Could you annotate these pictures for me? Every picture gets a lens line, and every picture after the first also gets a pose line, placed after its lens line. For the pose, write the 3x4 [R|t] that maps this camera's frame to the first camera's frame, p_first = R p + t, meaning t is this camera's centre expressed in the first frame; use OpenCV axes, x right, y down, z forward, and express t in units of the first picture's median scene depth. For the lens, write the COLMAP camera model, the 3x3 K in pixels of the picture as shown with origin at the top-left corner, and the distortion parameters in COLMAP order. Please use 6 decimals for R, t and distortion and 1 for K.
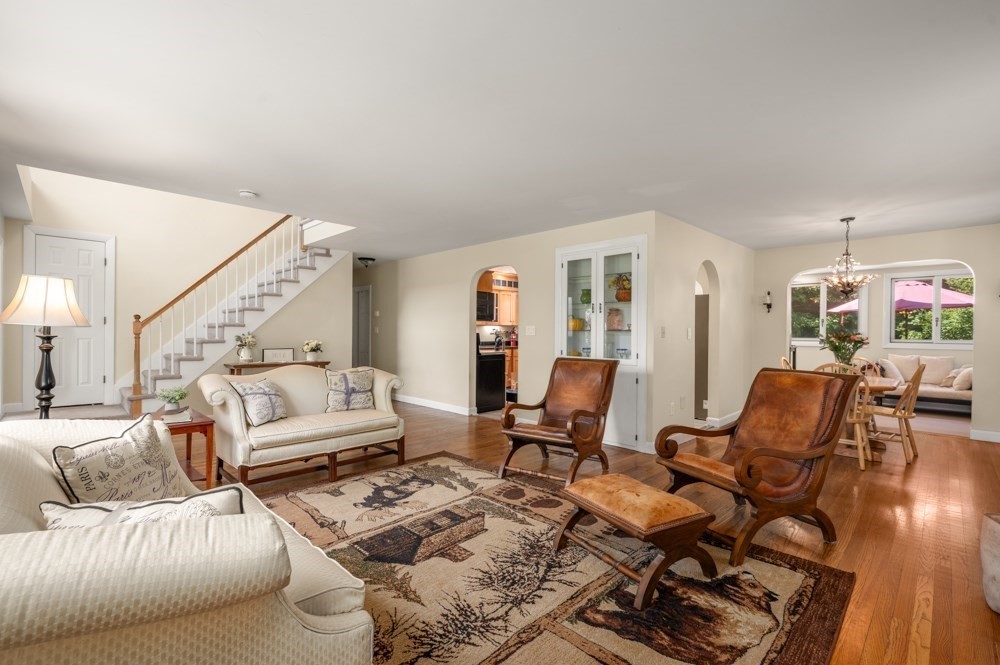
lens RADIAL K [[441.8, 0, 502.5], [0, 441.8, 334.8], [0, 0, 1]] dist [0.001219, 0.000191]
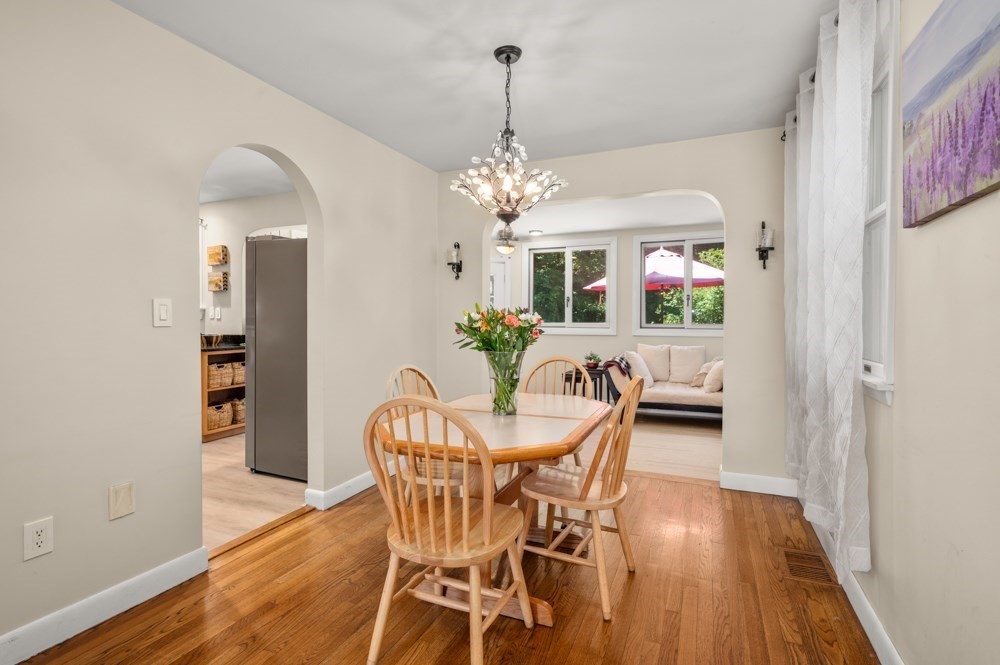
lens RADIAL K [[485.2, 0, 498.7], [0, 485.2, 325.3], [0, 0, 1]] dist [-0.000912, -0.000229]
pose [[0.928918, -0.008378, 0.370191, 0.370666], [0.005963, 0.999953, 0.007668, 0.004778], [-0.370238, -0.004915, 0.928924, 0.346140]]
